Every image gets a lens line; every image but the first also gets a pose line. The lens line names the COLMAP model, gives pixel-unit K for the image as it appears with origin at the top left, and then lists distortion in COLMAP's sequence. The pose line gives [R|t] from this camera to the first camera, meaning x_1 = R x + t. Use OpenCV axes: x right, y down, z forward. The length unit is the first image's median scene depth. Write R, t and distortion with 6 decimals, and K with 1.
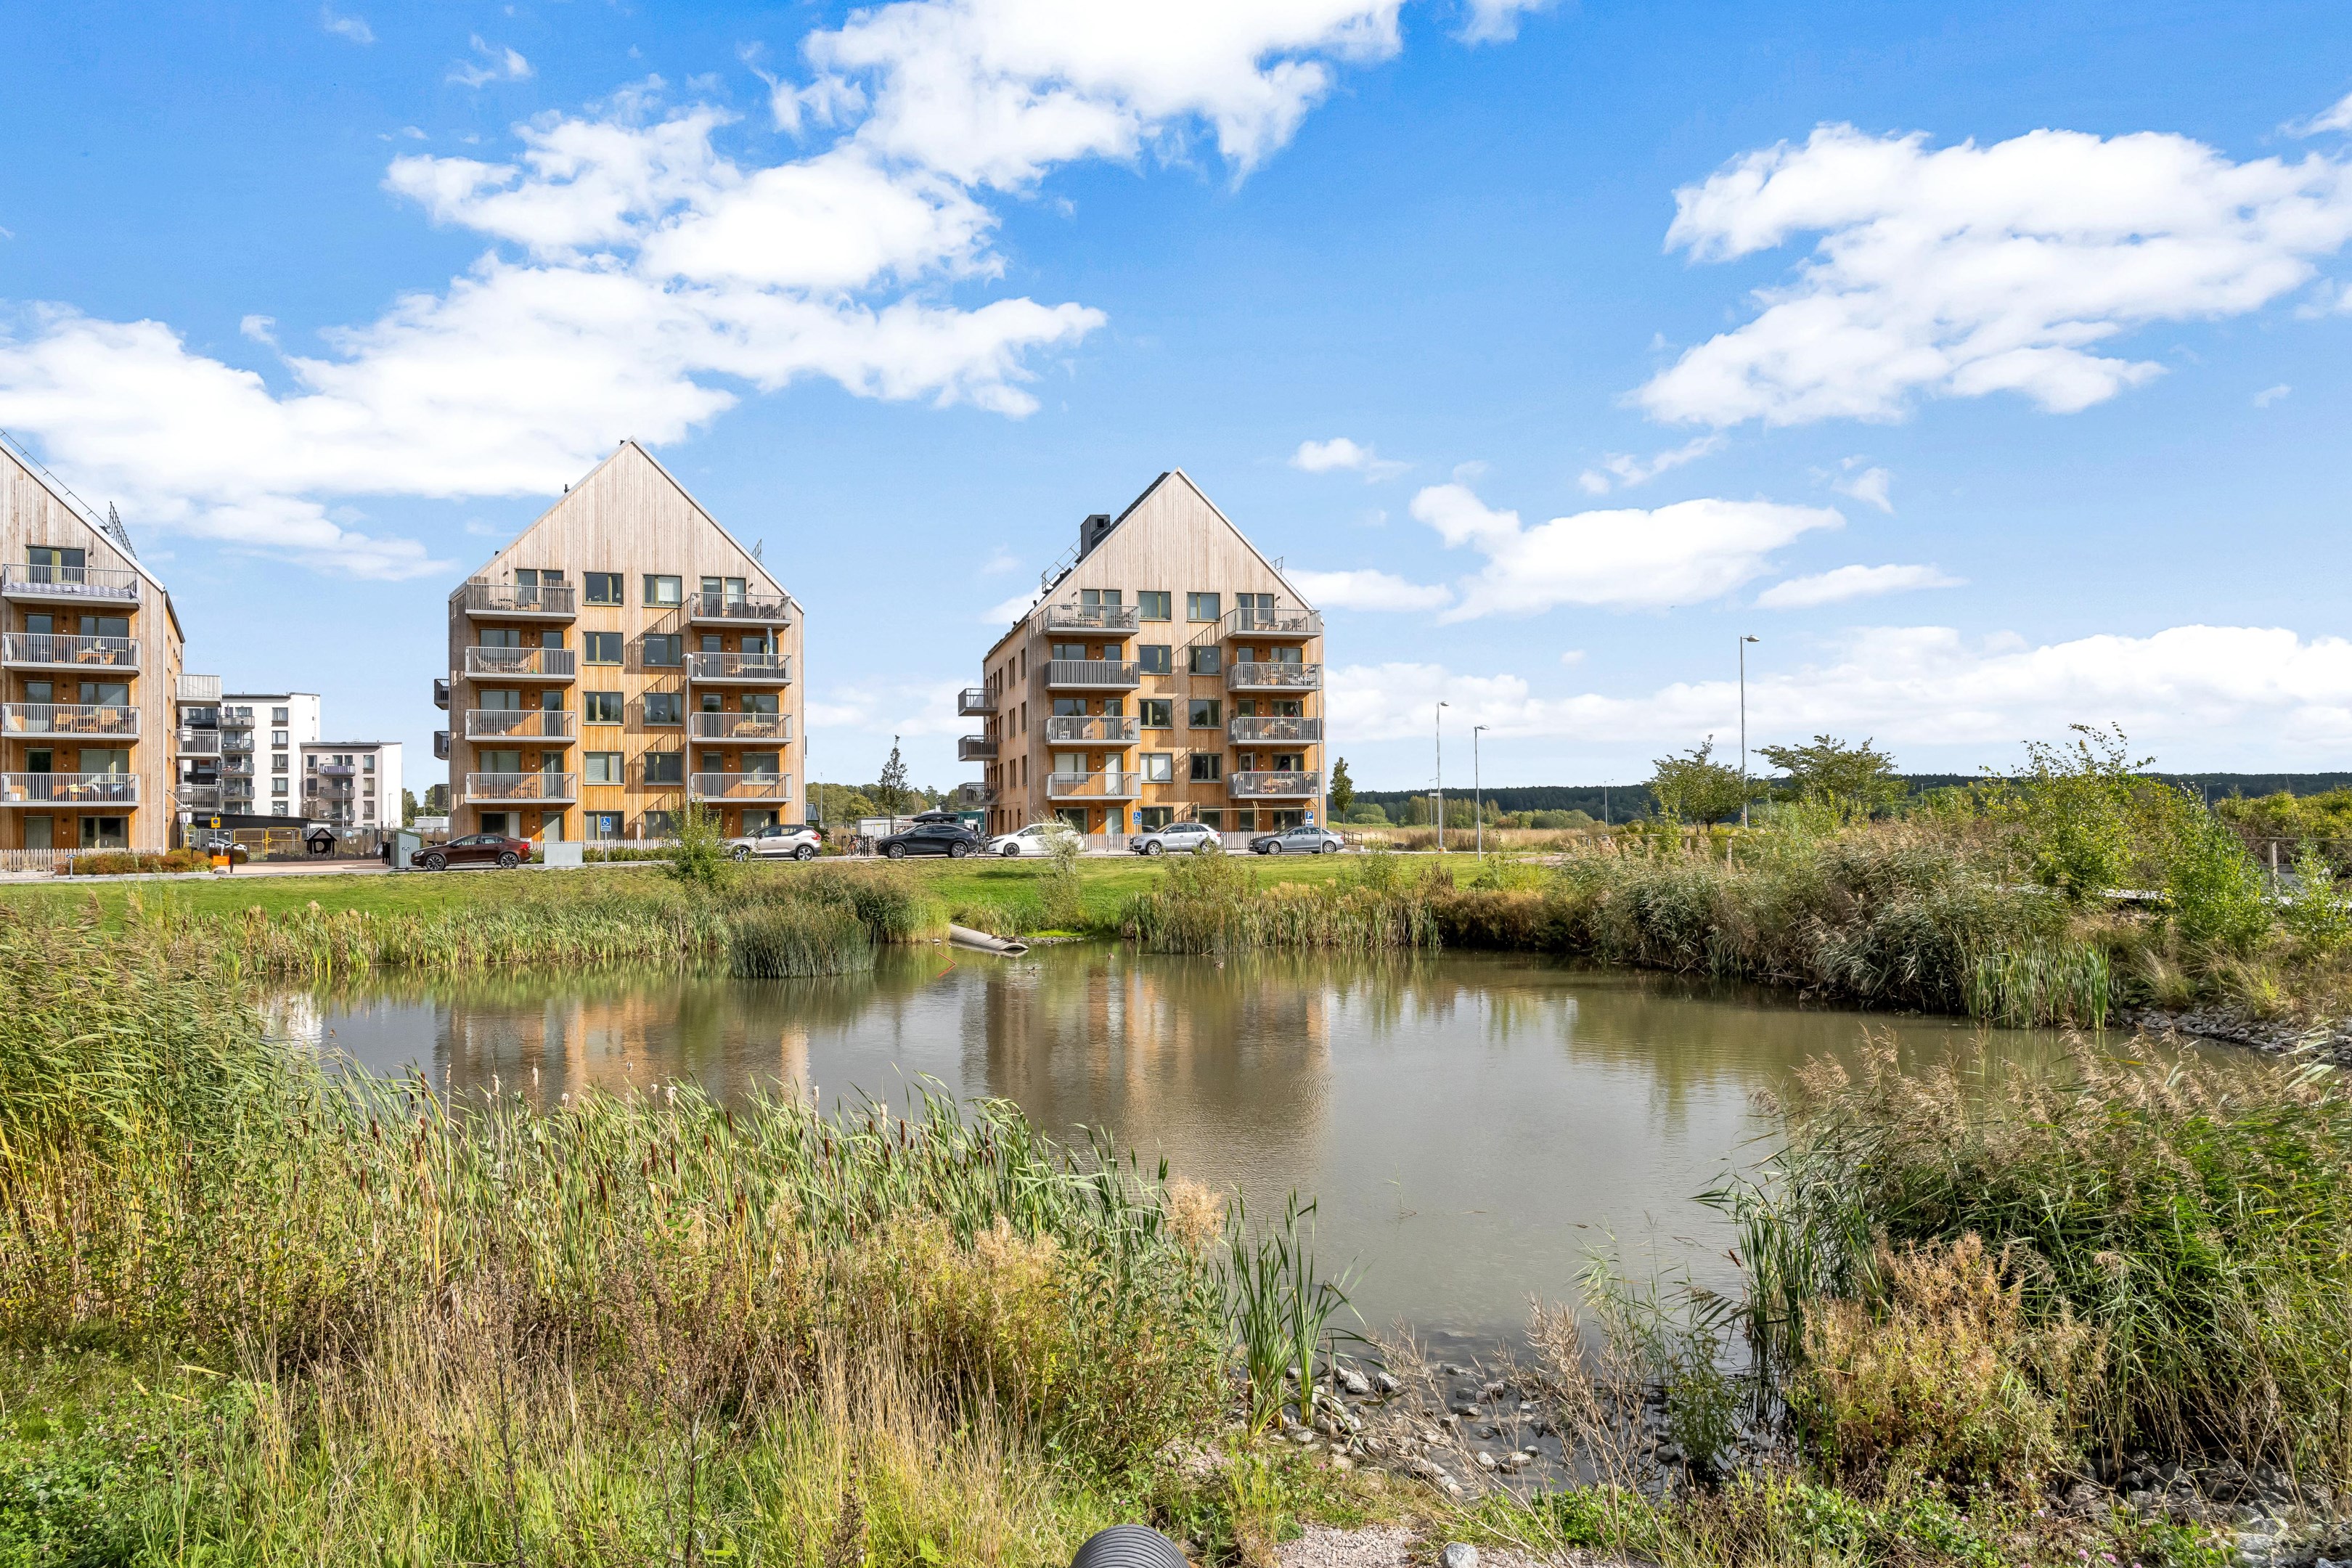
lens RADIAL K [[1577.1, 0, 1174.9], [0, 1577.1, 795.8], [0, 0, 1]] dist [-0.002891, 0.000185]
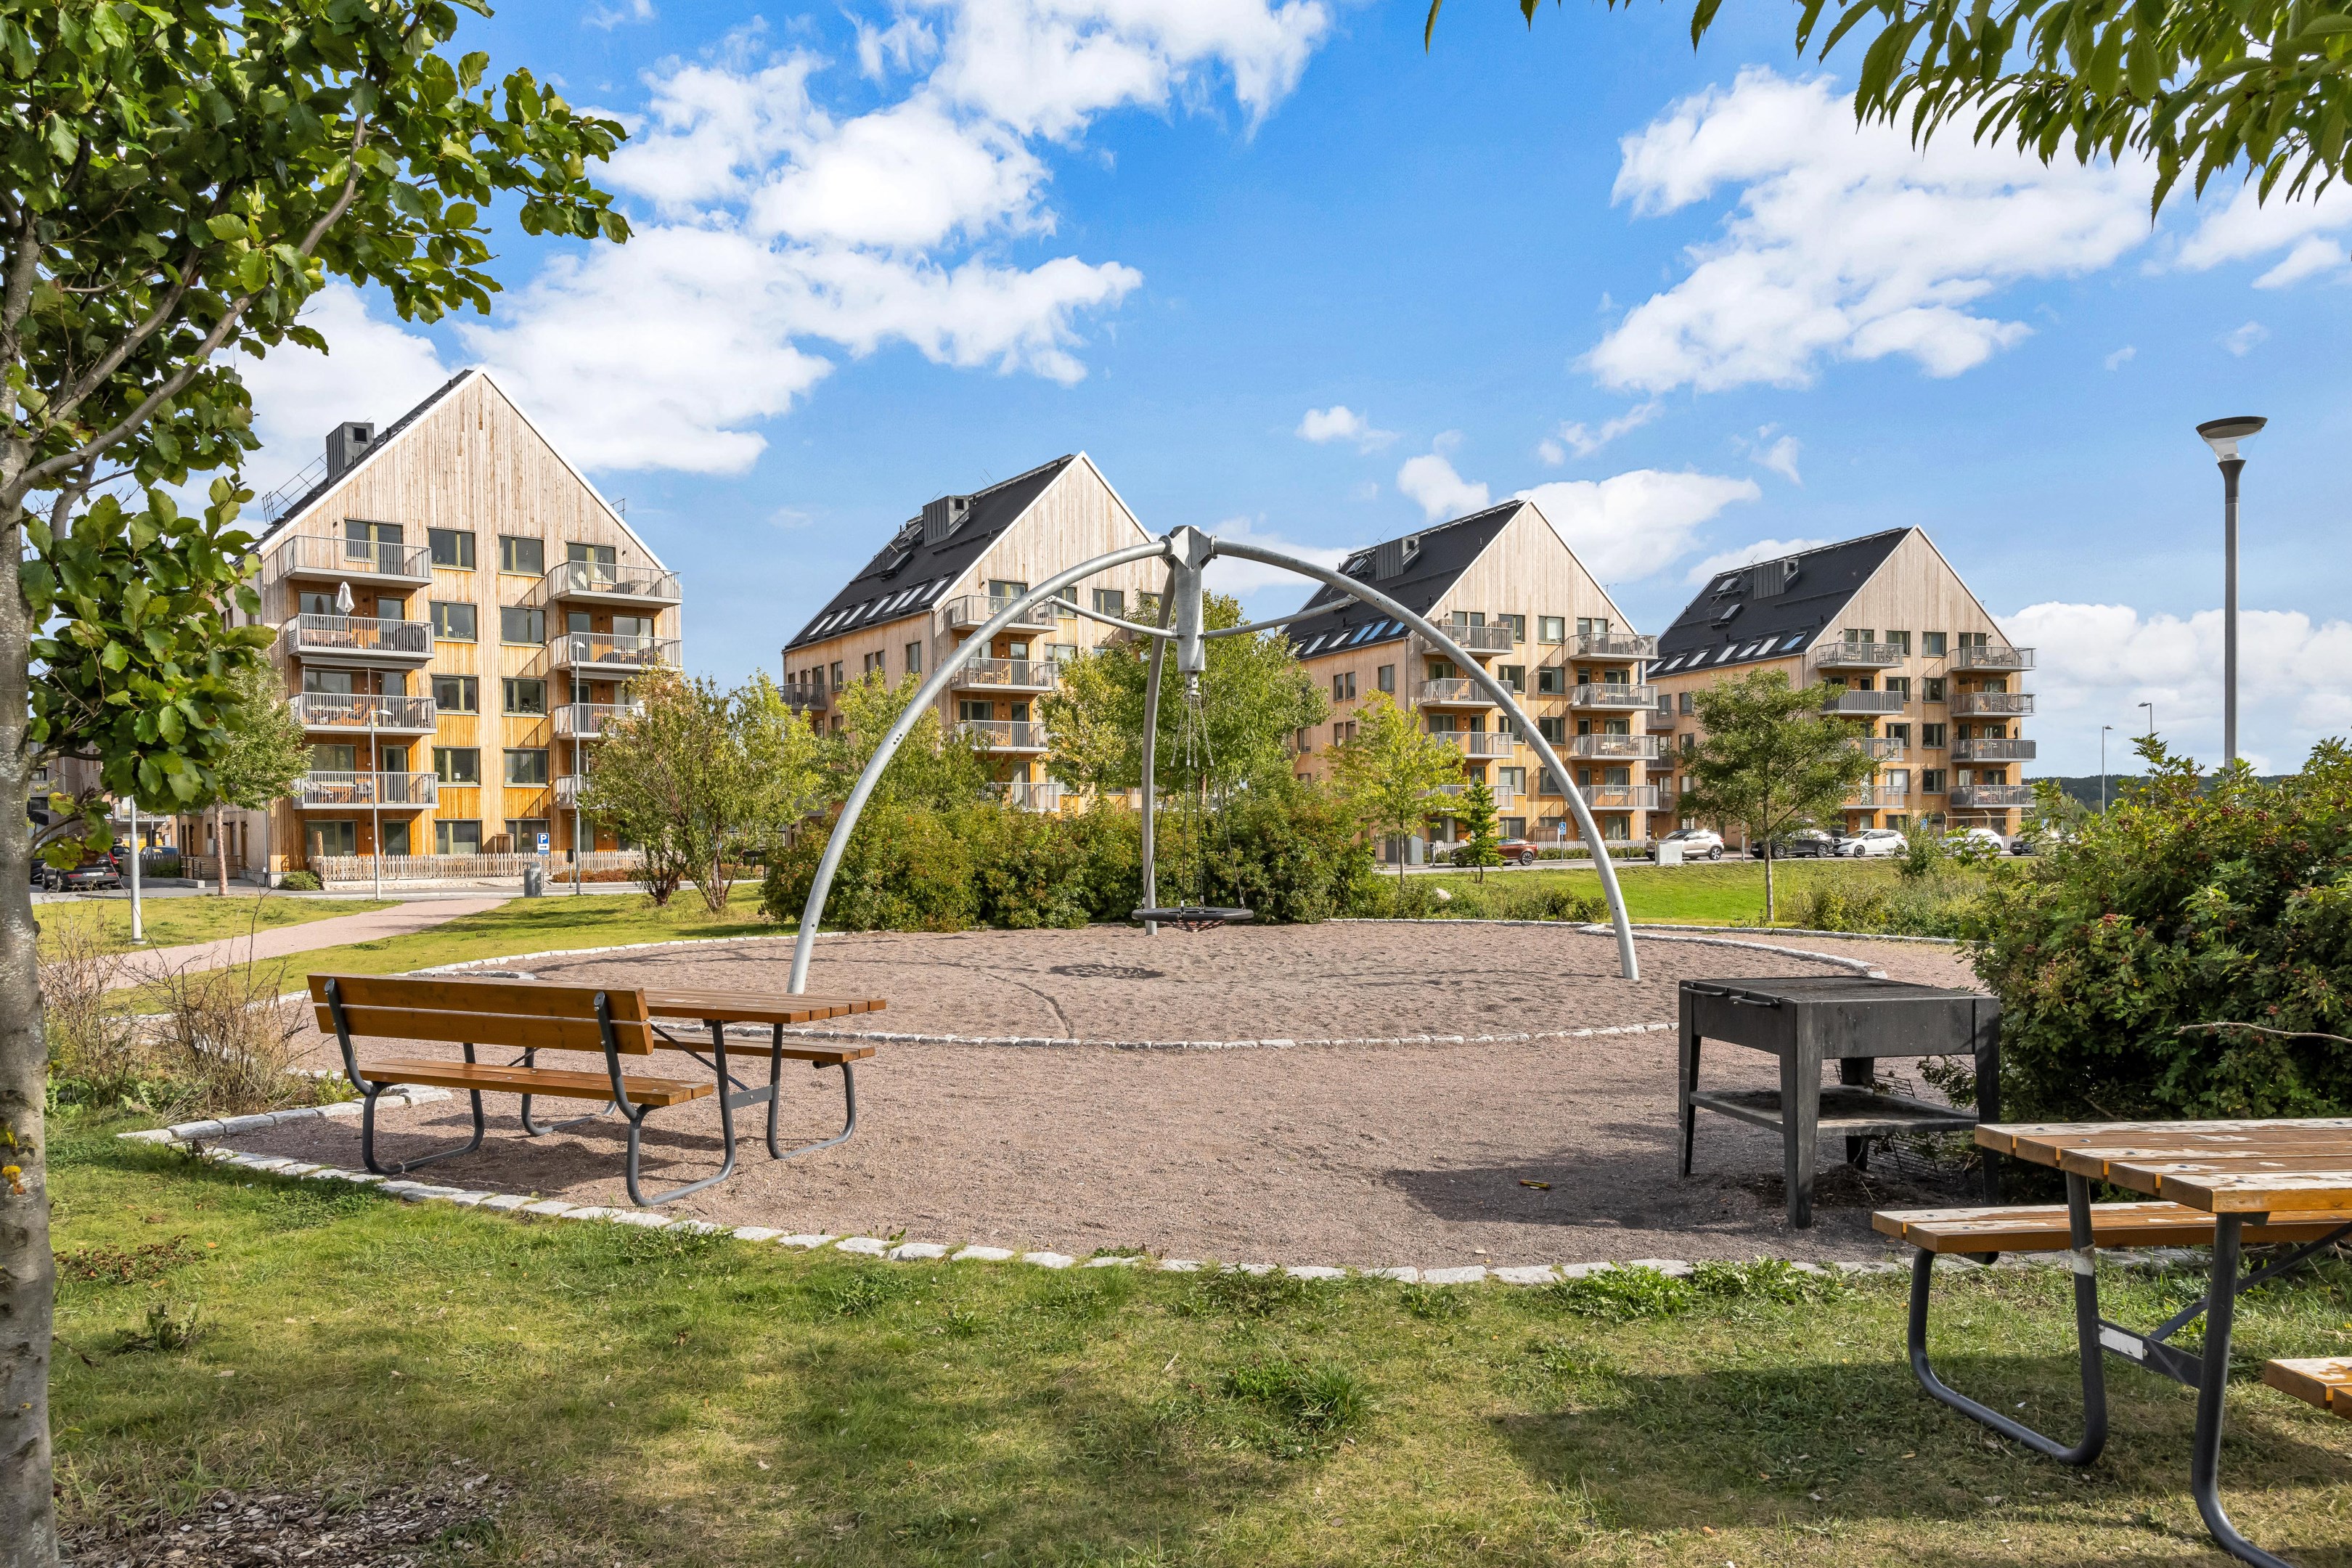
lens RADIAL K [[1727.4, 0, 1177.0], [0, 1727.4, 853.5], [0, 0, 1]] dist [-0.003940, -0.001052]
pose [[0.995352, -0.001007, 0.096301, -0.154777], [-0.003107, 0.999089, 0.042560, -0.003586], [-0.096256, -0.042662, 0.994442, -0.056615]]
